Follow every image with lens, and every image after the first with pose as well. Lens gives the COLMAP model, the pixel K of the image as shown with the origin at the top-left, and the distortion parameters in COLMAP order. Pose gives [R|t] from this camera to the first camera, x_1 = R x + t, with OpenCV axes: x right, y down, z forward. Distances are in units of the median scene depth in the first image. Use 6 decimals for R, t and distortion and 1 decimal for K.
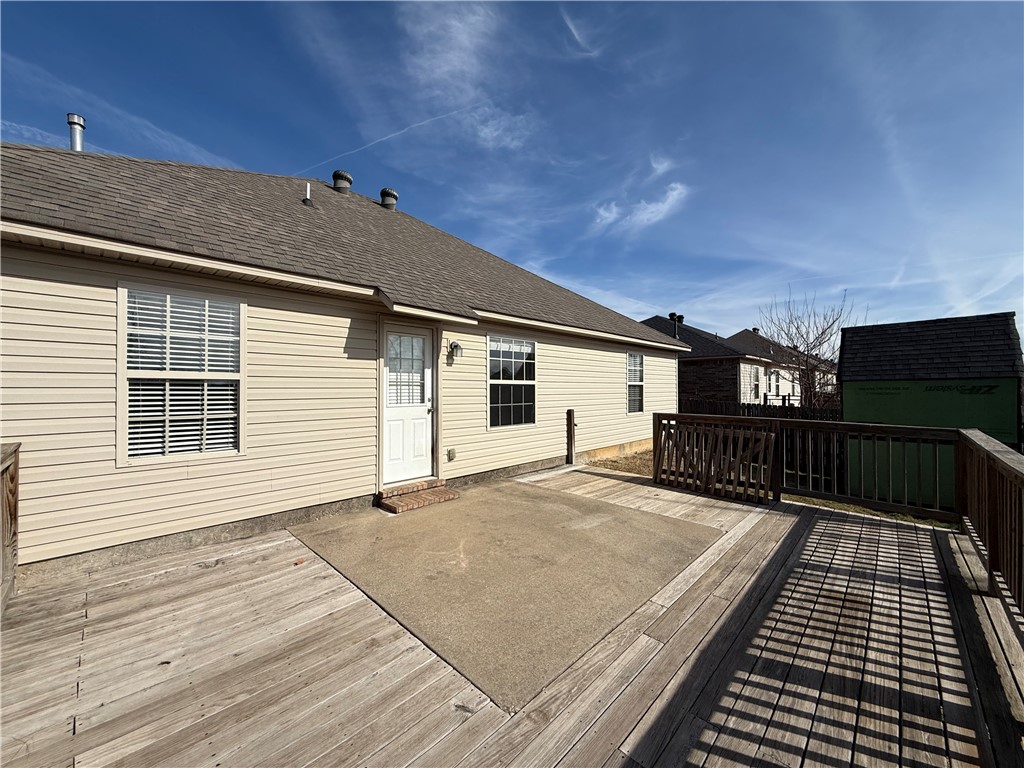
lens RADIAL K [[407.8, 0, 512.0], [0, 407.8, 386.3], [0, 0, 1]] dist [-0.002333, -0.000171]
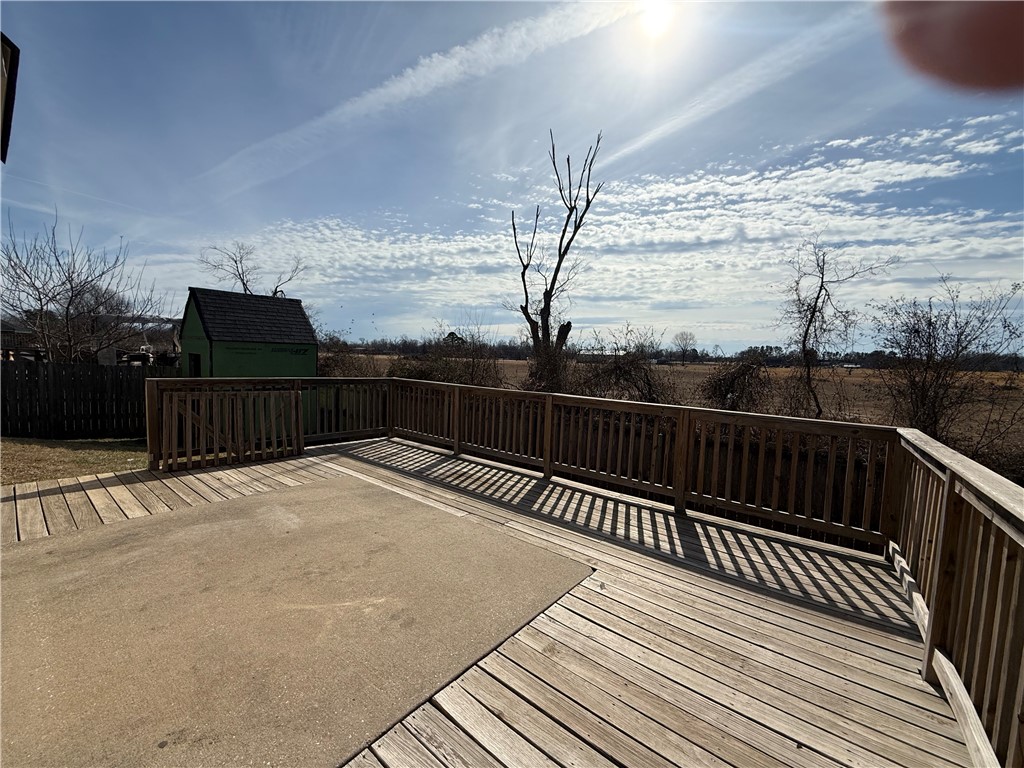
lens RADIAL K [[407.8, 0, 508.6], [0, 407.8, 384.2], [0, 0, 1]] dist [-0.002333, -0.000171]
pose [[-0.094348, -0.068706, 0.993166, -0.893944], [-0.040845, 0.997043, 0.065094, -0.001112], [-0.994701, -0.034424, -0.096875, 0.908809]]
